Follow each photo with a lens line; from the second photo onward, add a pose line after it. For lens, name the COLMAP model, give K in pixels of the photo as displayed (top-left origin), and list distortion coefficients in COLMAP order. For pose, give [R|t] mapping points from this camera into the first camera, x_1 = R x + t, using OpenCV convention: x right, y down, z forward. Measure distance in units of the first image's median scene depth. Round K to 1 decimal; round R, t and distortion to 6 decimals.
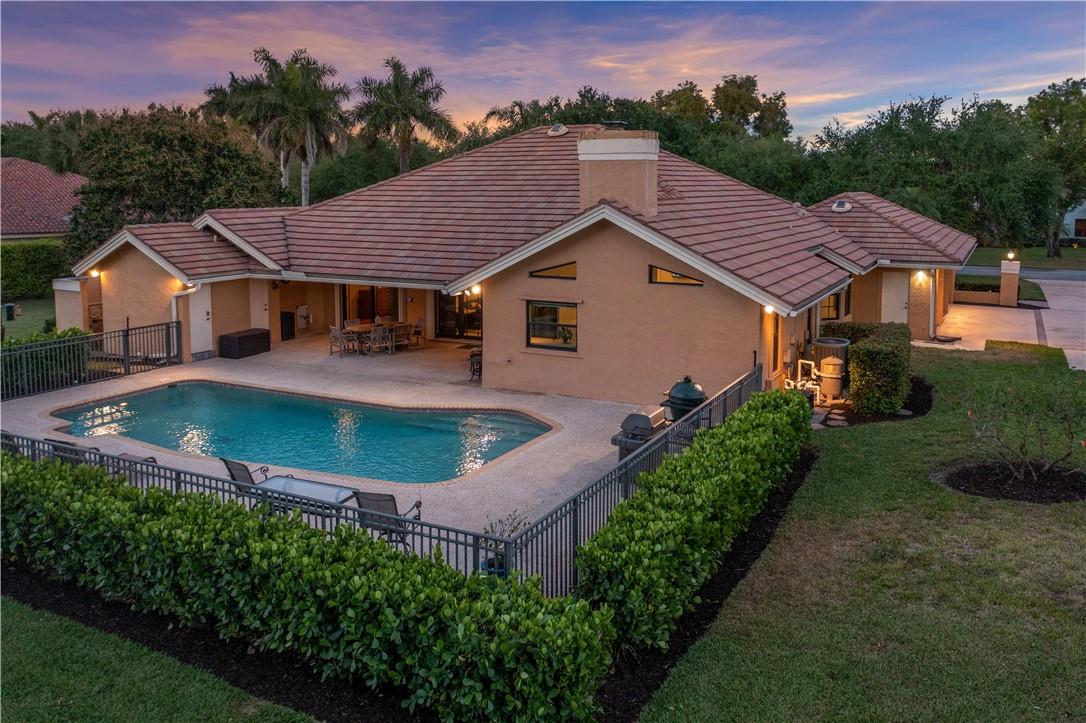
lens RADIAL K [[870.1, 0, 547.1], [0, 870.1, 350.4], [0, 0, 1]] dist [-0.008405, -0.007910]
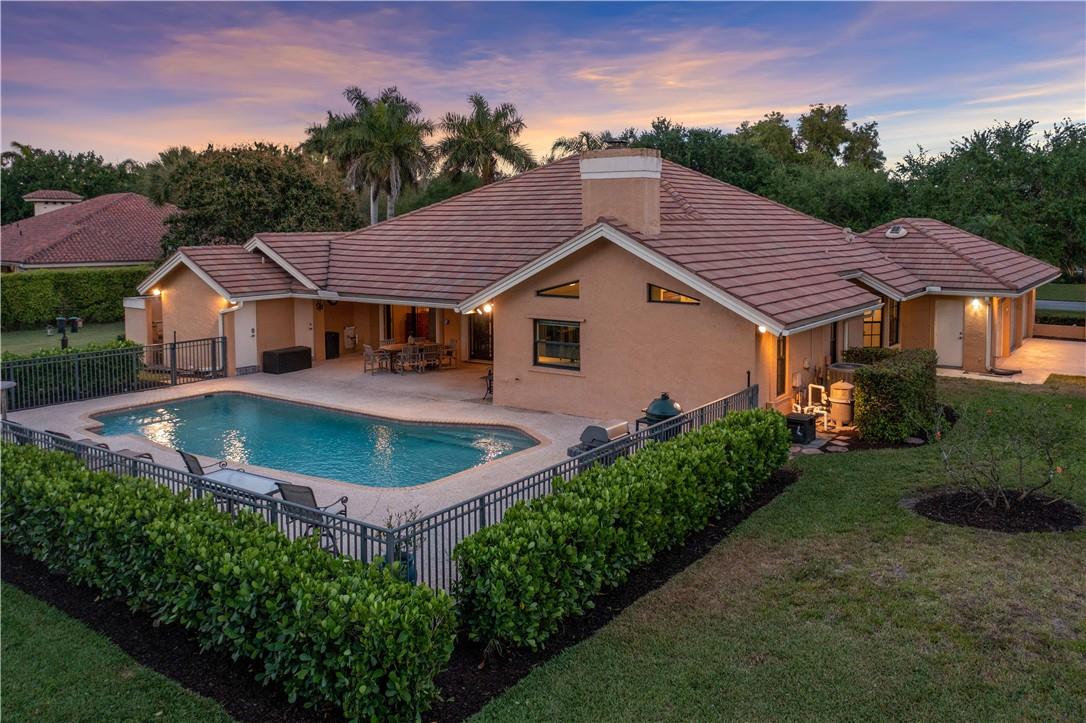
lens RADIAL K [[869.3, 0, 525.4], [0, 869.3, 359.2], [0, 0, 1]] dist [-0.014719, 0.000498]
pose [[0.989430, 0.020720, -0.143521, 0.100838], [-0.025205, 0.999247, -0.029503, 0.016921], [0.142802, 0.032809, 0.989207, 0.002621]]
